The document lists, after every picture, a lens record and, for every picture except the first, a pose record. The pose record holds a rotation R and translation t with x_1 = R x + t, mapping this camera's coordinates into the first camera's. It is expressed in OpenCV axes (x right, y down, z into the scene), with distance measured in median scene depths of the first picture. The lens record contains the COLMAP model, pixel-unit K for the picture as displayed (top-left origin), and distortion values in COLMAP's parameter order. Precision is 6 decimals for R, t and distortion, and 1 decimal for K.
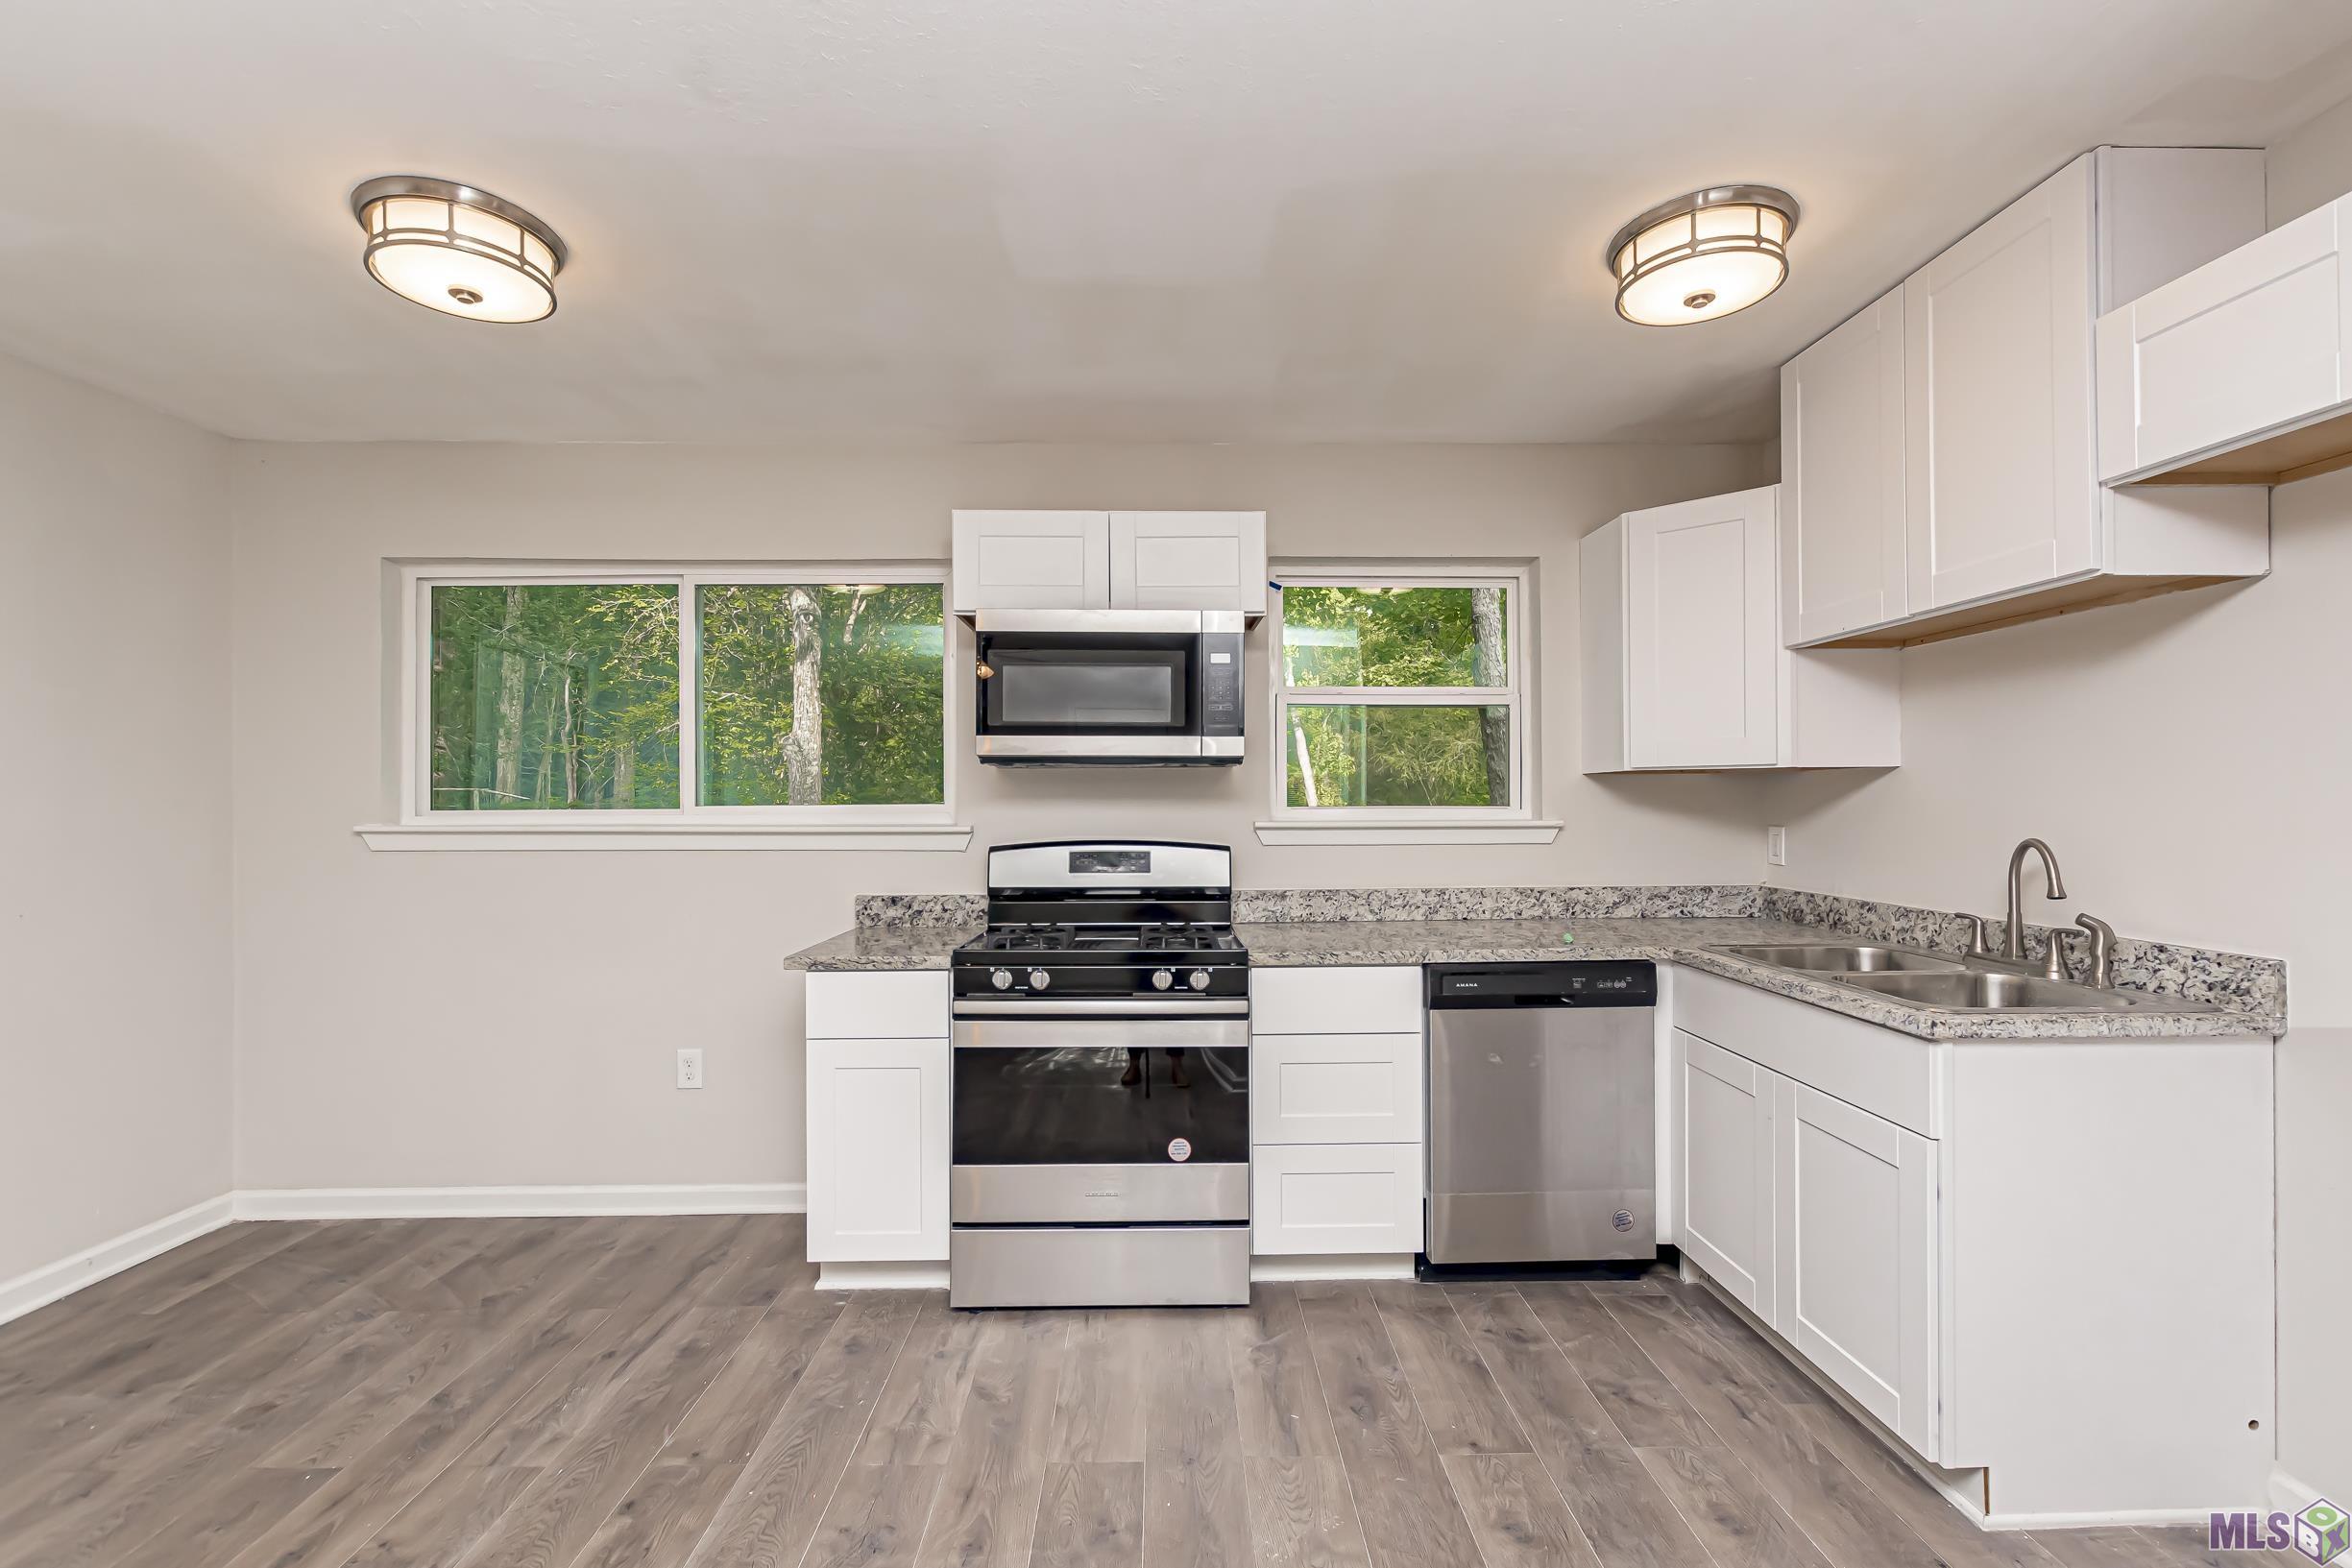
lens RADIAL K [[887.8, 0, 1013.9], [0, 887.8, 797.8], [0, 0, 1]] dist [-0.000321, -0.000180]
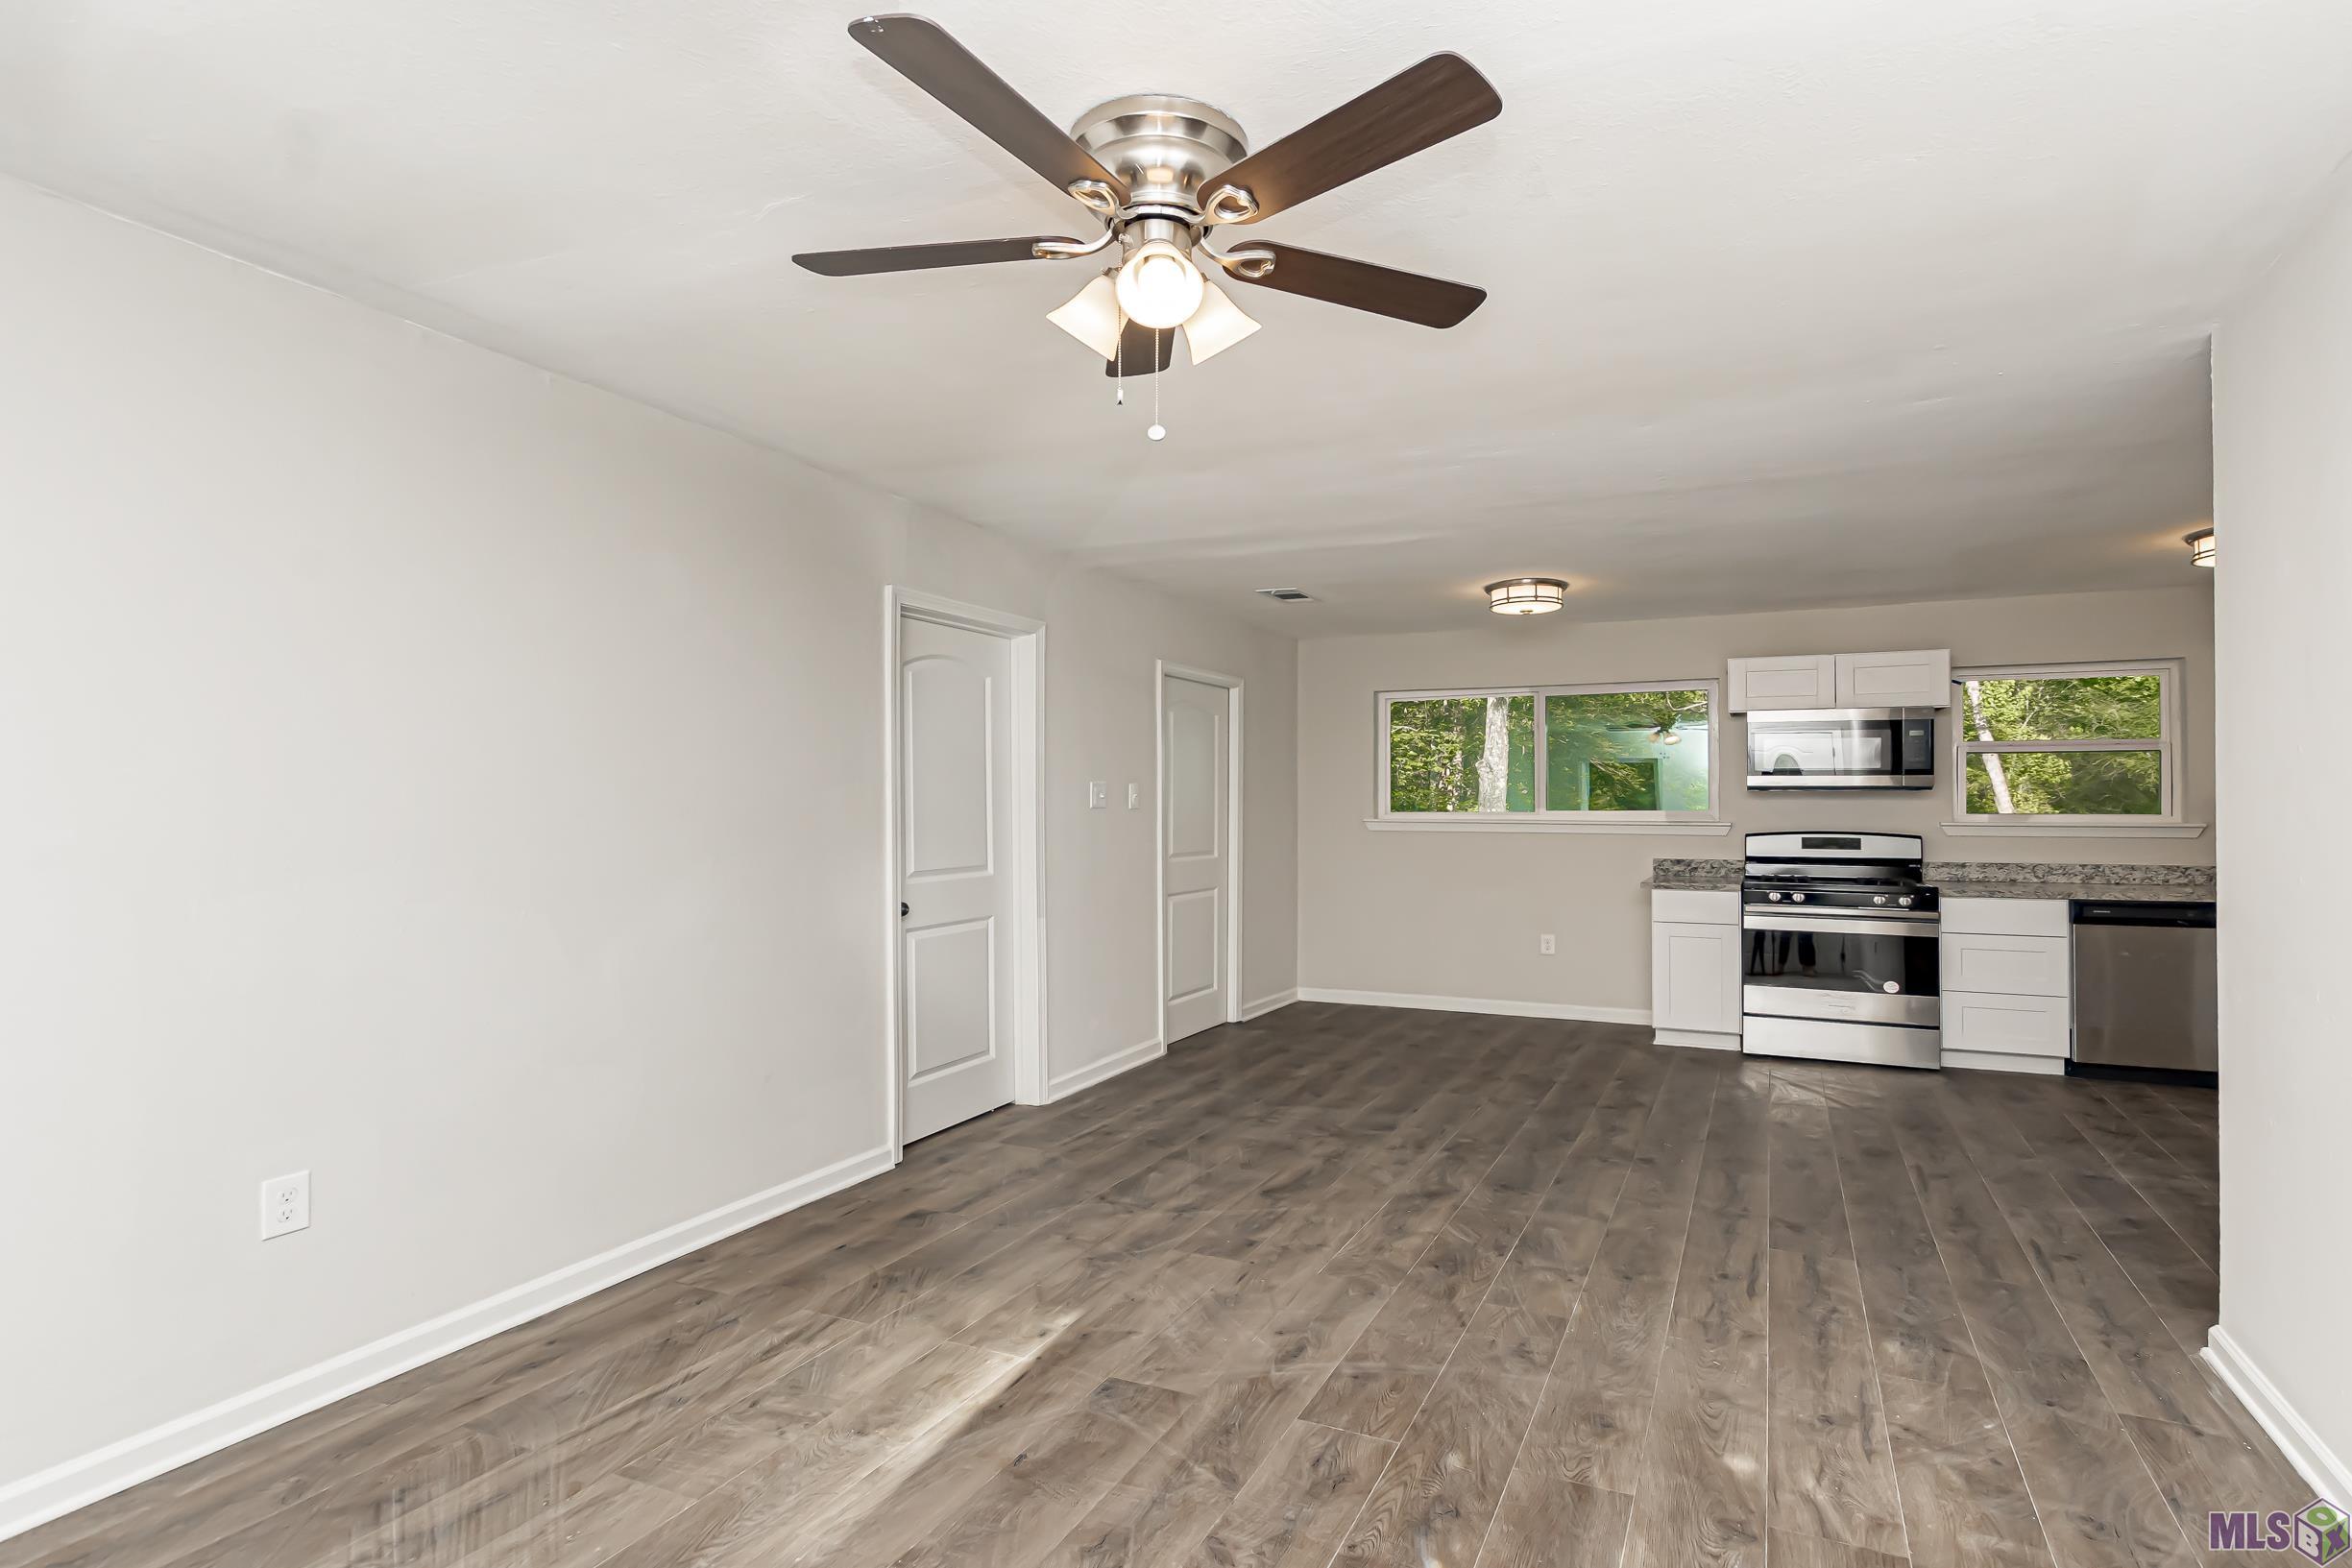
lens RADIAL K [[663.6, 0, 1311.9], [0, 663.6, 803.9], [0, 0, 1]] dist [0.000863, -0.000027]
pose [[0.886313, -0.000166, -0.463087, -0.259107], [-0.000485, 0.999999, -0.001287, -0.004921], [0.463087, 0.001365, 0.886312, -0.856395]]
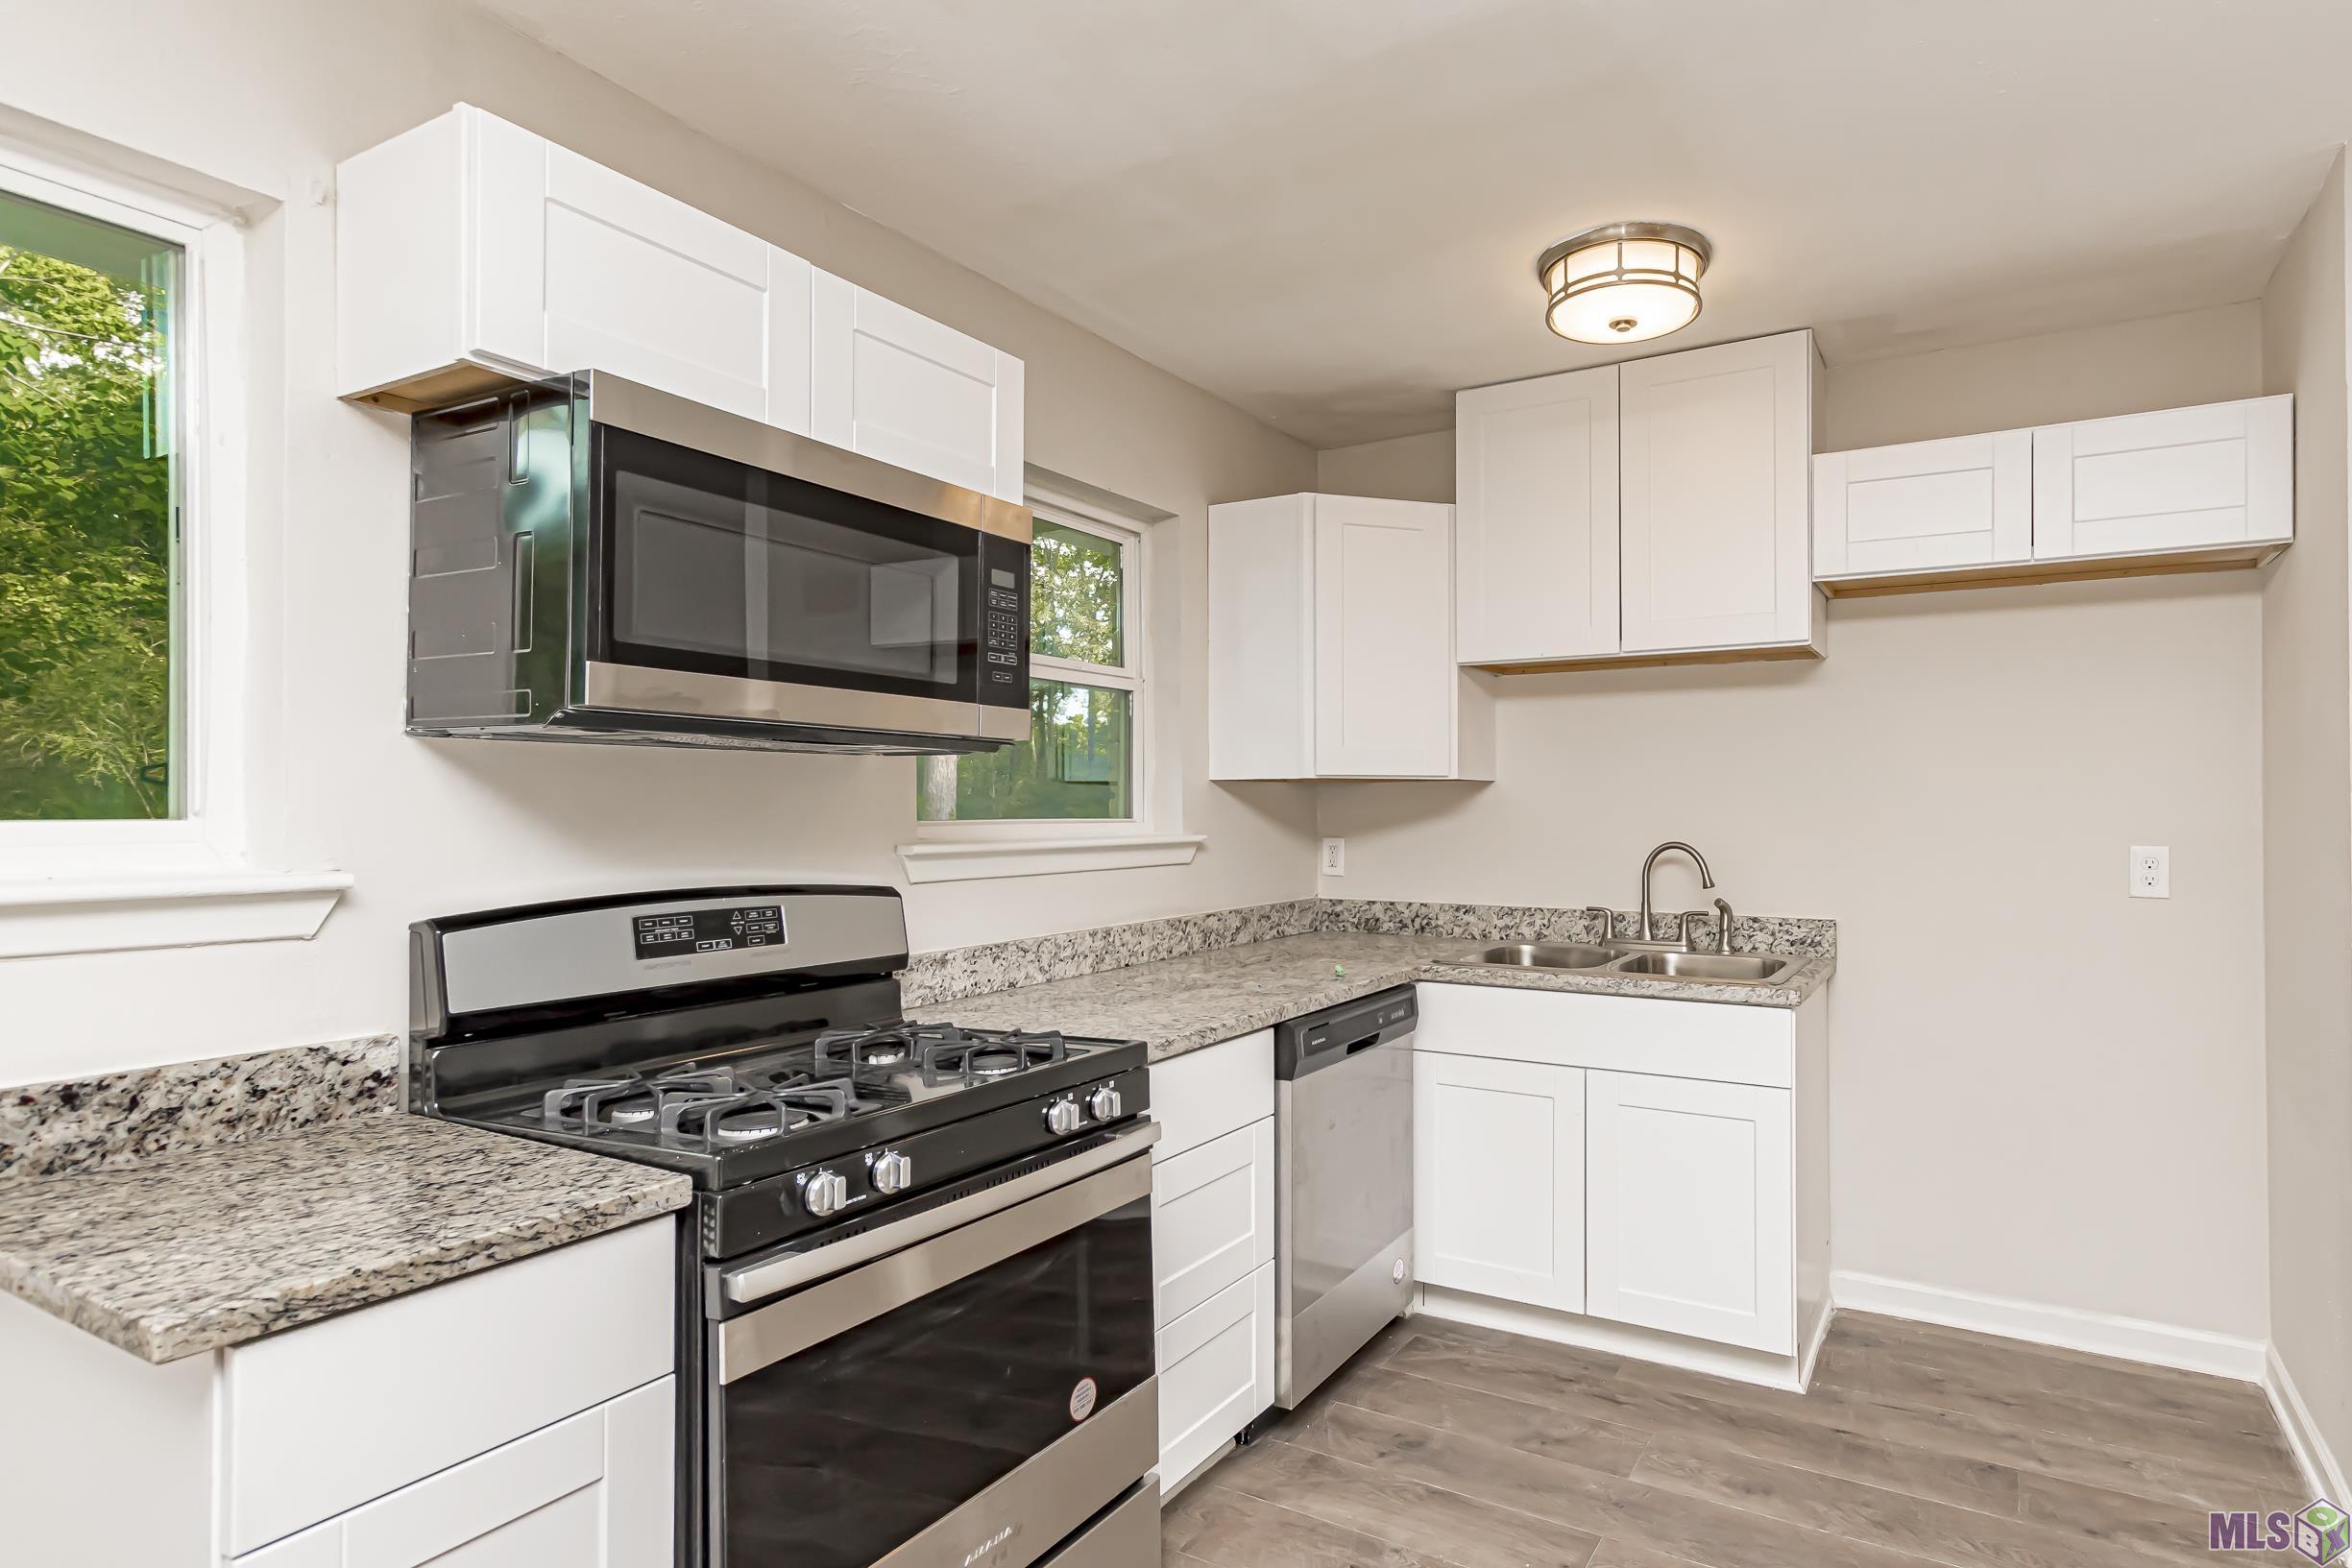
lens RADIAL K [[1255.8, 0, 1205.6], [0, 1255.8, 792.3], [0, 0, 1]] dist [0.010175, -0.000981]
pose [[0.471427, 0.014195, 0.881791, -0.508095], [-0.003469, 0.999893, -0.014242, 0.002089], [-0.881898, 0.003655, 0.471425, 0.513642]]
